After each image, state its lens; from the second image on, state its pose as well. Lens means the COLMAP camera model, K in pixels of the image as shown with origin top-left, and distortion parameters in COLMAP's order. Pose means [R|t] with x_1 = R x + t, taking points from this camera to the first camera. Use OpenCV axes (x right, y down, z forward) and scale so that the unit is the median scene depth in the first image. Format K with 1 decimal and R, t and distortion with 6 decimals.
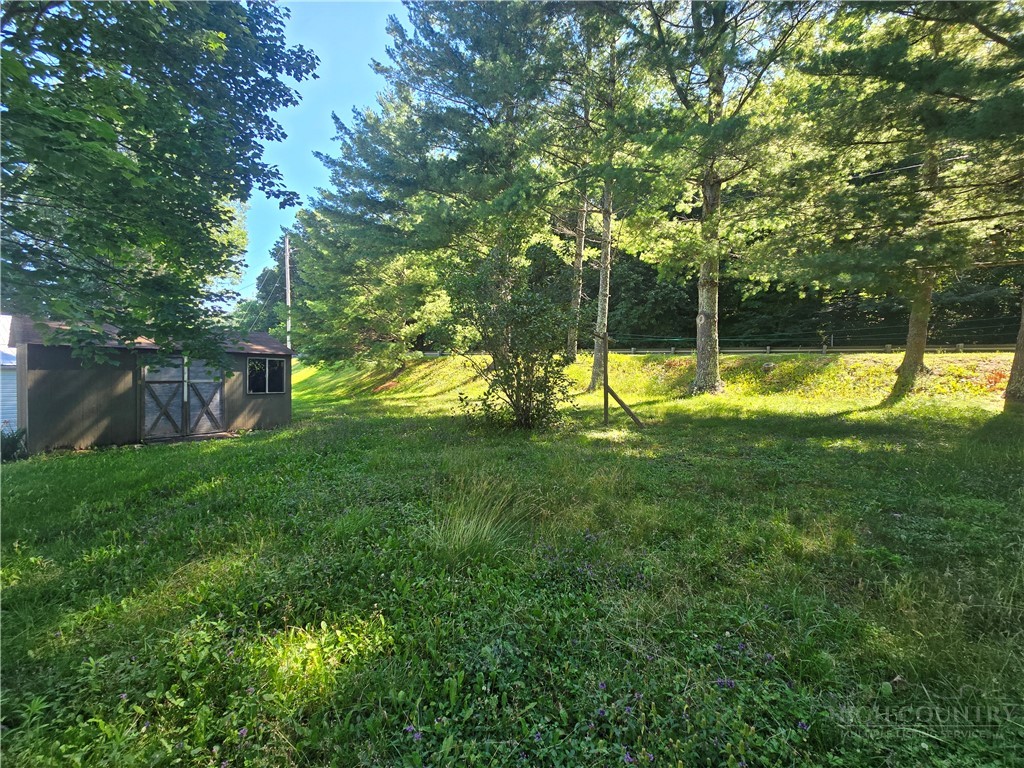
lens RADIAL K [[416.0, 0, 509.9], [0, 416.0, 380.3], [0, 0, 1]] dist [-0.006850, 0.001836]
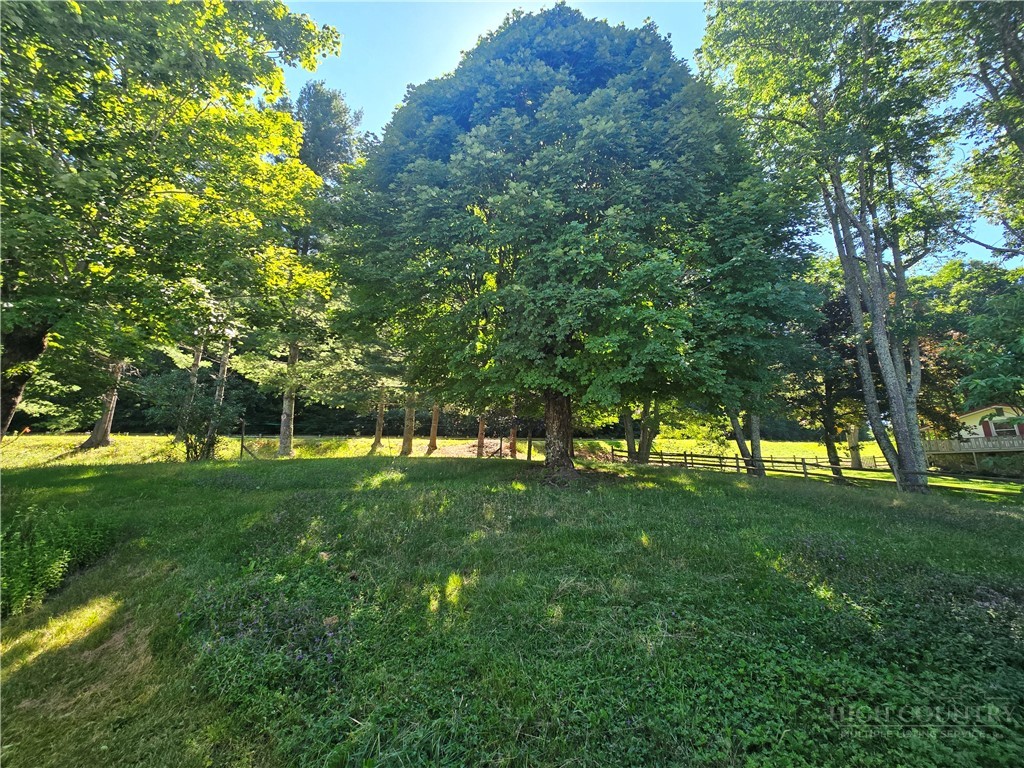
lens RADIAL K [[416.0, 0, 511.8], [0, 416.0, 383.7], [0, 0, 1]] dist [-0.006850, 0.001836]
pose [[0.566585, 0.130929, 0.813535, -0.465422], [0.053424, 0.979381, -0.194828, 0.116505], [-0.822269, 0.153849, 0.547908, -0.825228]]
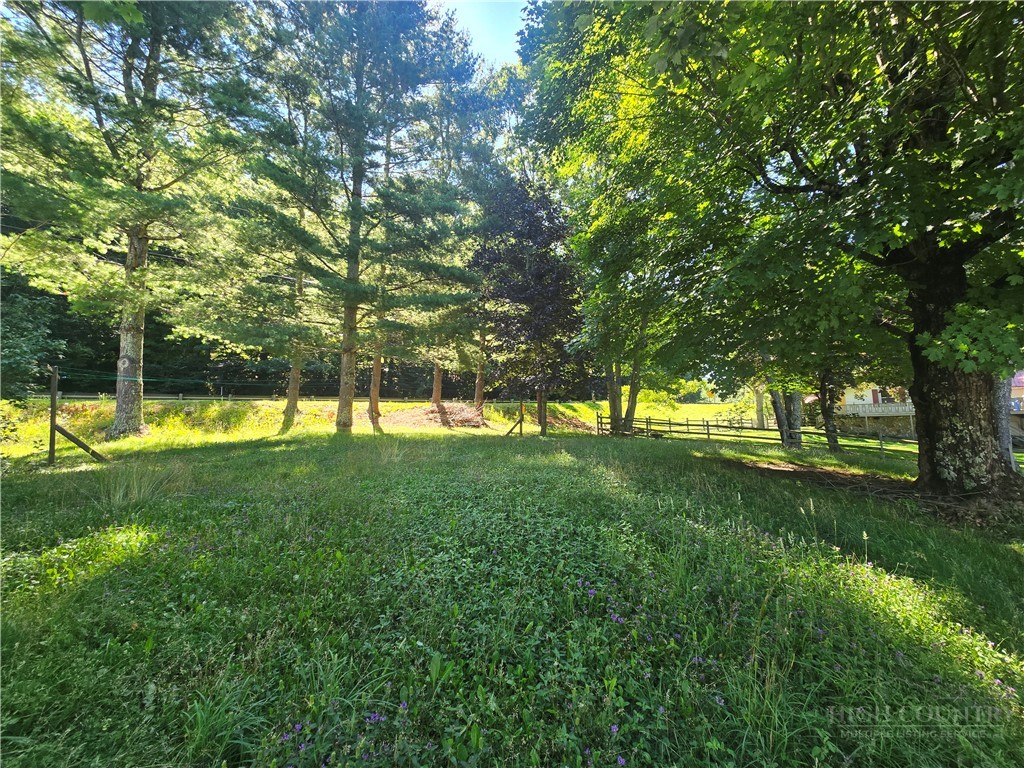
lens RADIAL K [[416.0, 0, 508.8], [0, 416.0, 392.4], [0, 0, 1]] dist [-0.006850, 0.001836]
pose [[0.275999, 0.035783, 0.960492, -0.242201], [0.057841, 0.996877, -0.053760, 0.031414], [-0.959416, 0.070394, 0.273068, -0.157769]]
